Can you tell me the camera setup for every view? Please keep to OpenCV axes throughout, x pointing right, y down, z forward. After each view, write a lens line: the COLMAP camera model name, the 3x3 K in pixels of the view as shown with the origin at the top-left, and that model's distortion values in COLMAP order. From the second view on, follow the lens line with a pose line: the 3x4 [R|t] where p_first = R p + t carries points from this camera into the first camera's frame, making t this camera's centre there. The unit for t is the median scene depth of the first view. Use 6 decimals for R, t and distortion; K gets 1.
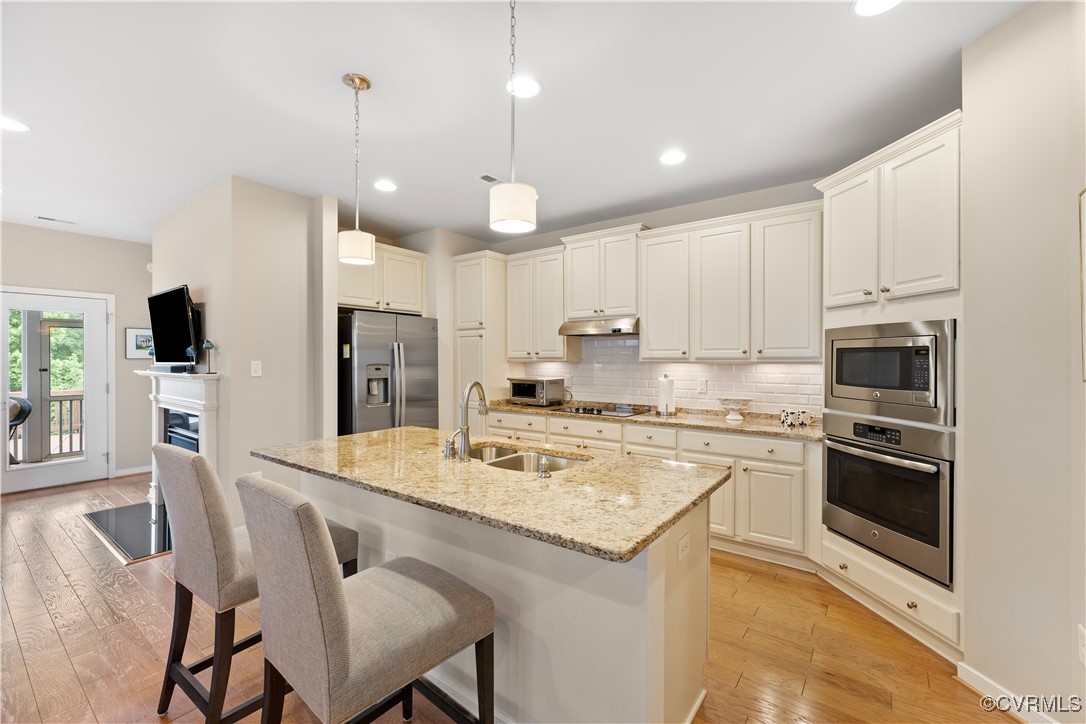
lens RADIAL K [[457.0, 0, 538.3], [0, 457.0, 361.1], [0, 0, 1]] dist [0.001089, 0.000064]
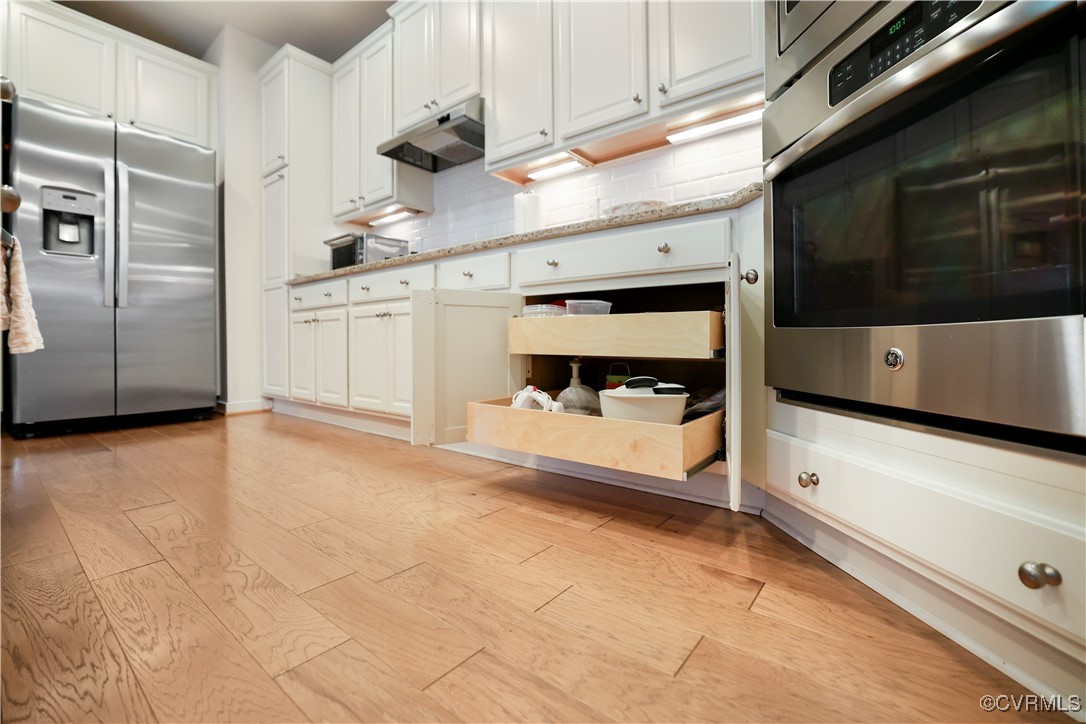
lens RADIAL K [[457.0, 0, 535.7], [0, 457.0, 348.8], [0, 0, 1]] dist [0.001089, 0.000064]
pose [[0.999288, 0.000383, -0.037731, 0.326698], [-0.000626, 0.999979, -0.006433, 0.246508], [0.037728, 0.006452, 0.999267, 0.441607]]
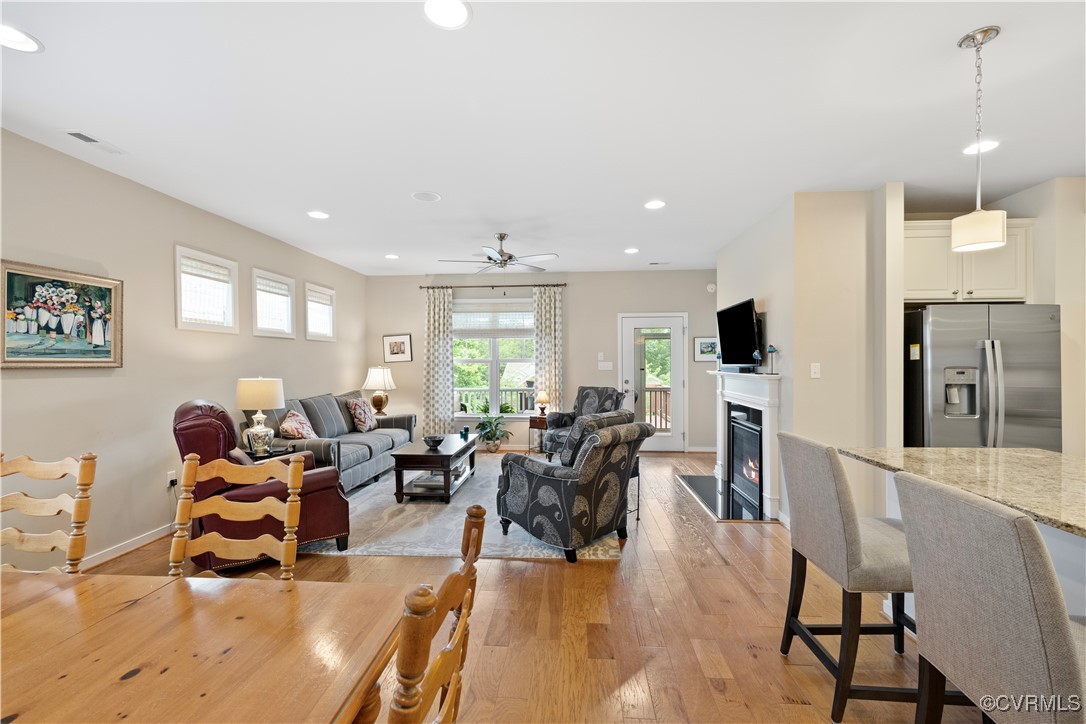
lens RADIAL K [[457.0, 0, 541.2], [0, 457.0, 365.4], [0, 0, 1]] dist [0.001089, 0.000064]
pose [[0.543677, 0.004269, -0.839283, -0.074201], [0.000051, 0.999987, 0.005120, -0.000595], [0.839294, -0.002826, 0.543670, -0.094457]]
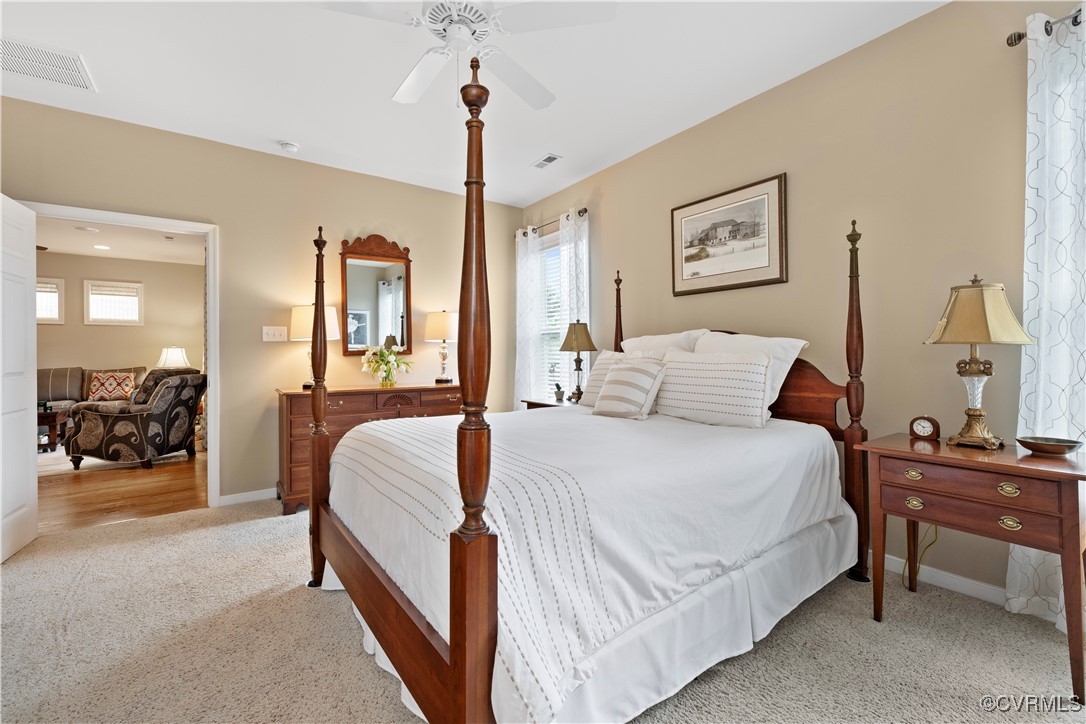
lens RADIAL K [[457.0, 0, 534.4], [0, 457.0, 358.2], [0, 0, 1]] dist [0.001089, 0.000064]
pose [[-0.299950, 0.008207, -0.953920, -0.488411], [0.003499, 0.999966, 0.007503, 0.054725], [0.953949, -0.001088, -0.299968, 2.450666]]
